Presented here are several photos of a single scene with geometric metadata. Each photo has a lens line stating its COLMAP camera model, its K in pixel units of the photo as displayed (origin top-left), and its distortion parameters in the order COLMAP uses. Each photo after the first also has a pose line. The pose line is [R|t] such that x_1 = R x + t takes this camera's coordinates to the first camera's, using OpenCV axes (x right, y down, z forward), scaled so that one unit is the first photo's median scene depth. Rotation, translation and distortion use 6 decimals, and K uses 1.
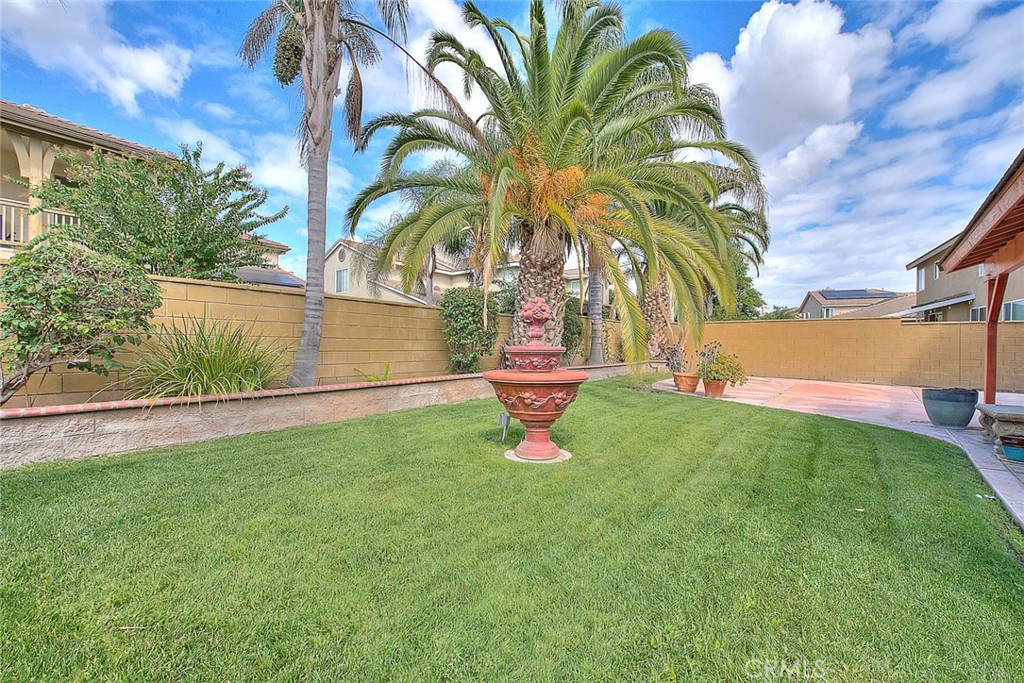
lens RADIAL K [[410.8, 0, 515.5], [0, 410.8, 353.1], [0, 0, 1]] dist [-0.011780, -0.000470]
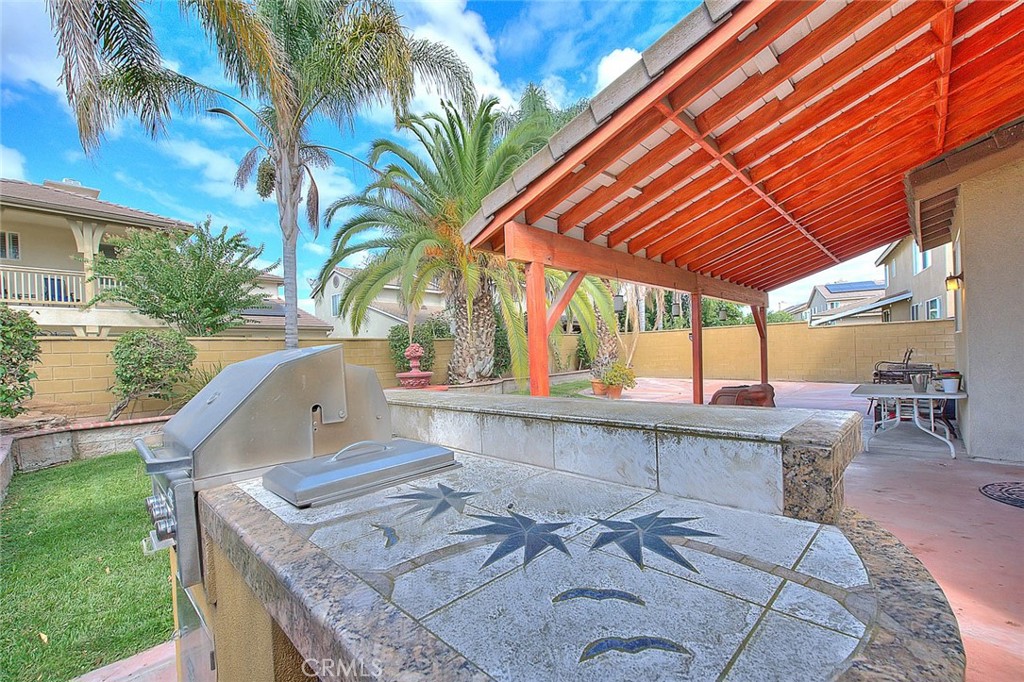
lens RADIAL K [[428.2, 0, 507.9], [0, 428.2, 364.4], [0, 0, 1]] dist [-0.004527, -0.000490]
pose [[0.997571, -0.043018, -0.054789, 0.284465], [0.043480, 0.999028, 0.007277, -0.025061], [0.054423, -0.009642, 0.998471, -0.386134]]
